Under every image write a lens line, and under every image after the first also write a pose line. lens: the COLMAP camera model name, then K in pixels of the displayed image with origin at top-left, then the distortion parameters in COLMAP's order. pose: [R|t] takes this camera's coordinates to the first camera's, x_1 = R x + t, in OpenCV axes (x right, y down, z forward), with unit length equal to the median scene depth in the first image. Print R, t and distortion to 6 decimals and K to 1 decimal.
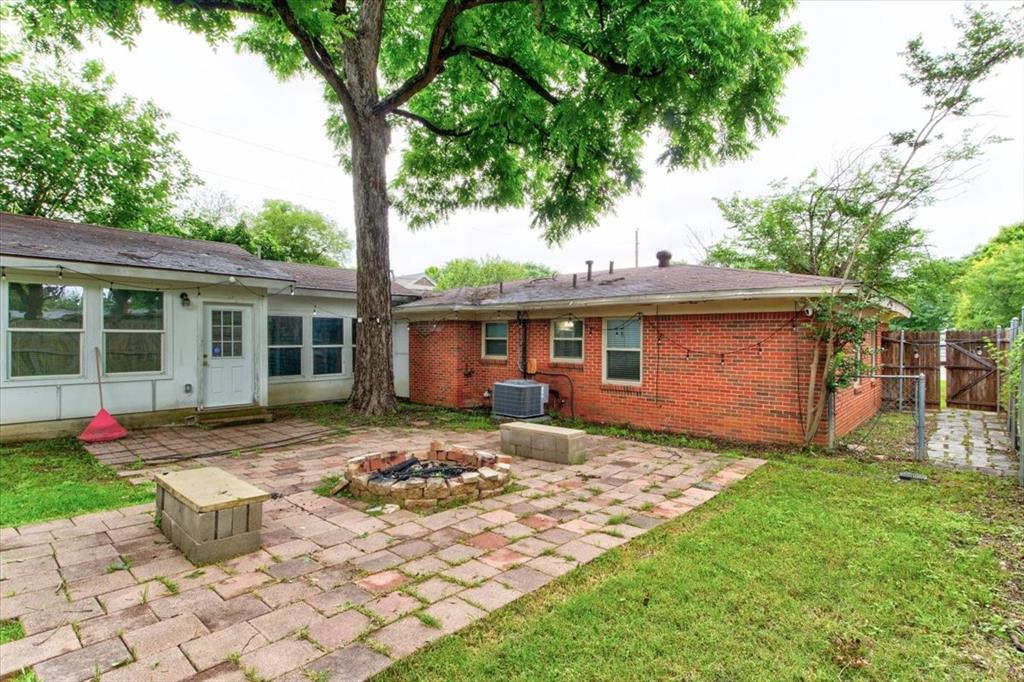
lens RADIAL K [[521.2, 0, 516.7], [0, 521.2, 342.2], [0, 0, 1]] dist [-0.004269, 0.003912]
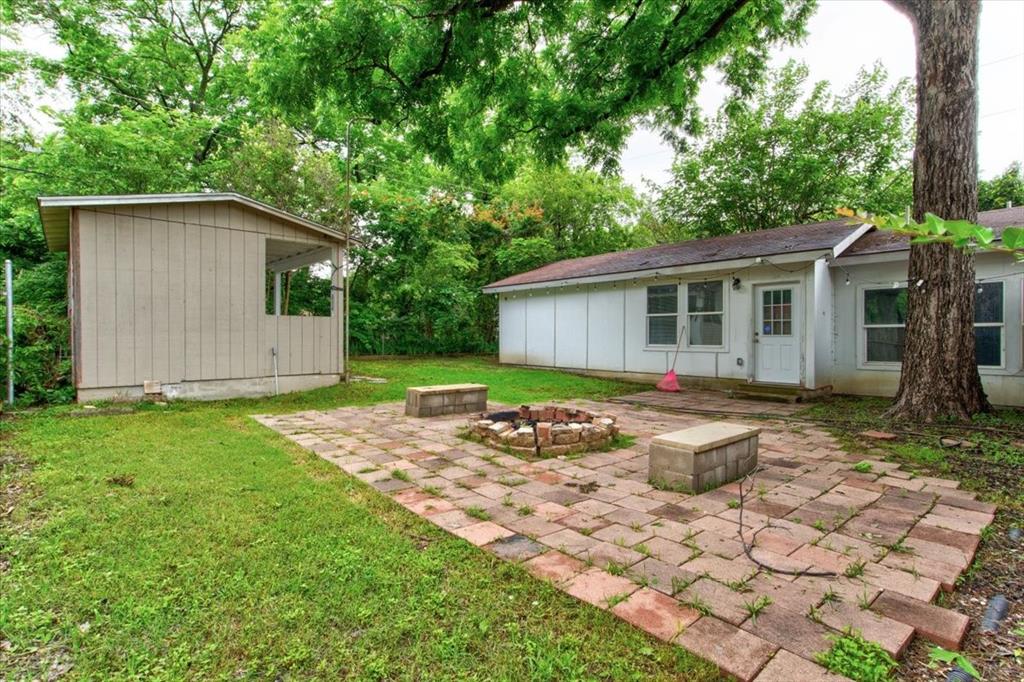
lens RADIAL K [[521.2, 0, 516.7], [0, 521.2, 338.6], [0, 0, 1]] dist [-0.004269, 0.003912]
pose [[-0.152047, 0.000313, -0.988373, 0.576321], [-0.005151, 0.999986, 0.001109, 0.039162], [0.988360, 0.005259, -0.152043, 0.691029]]
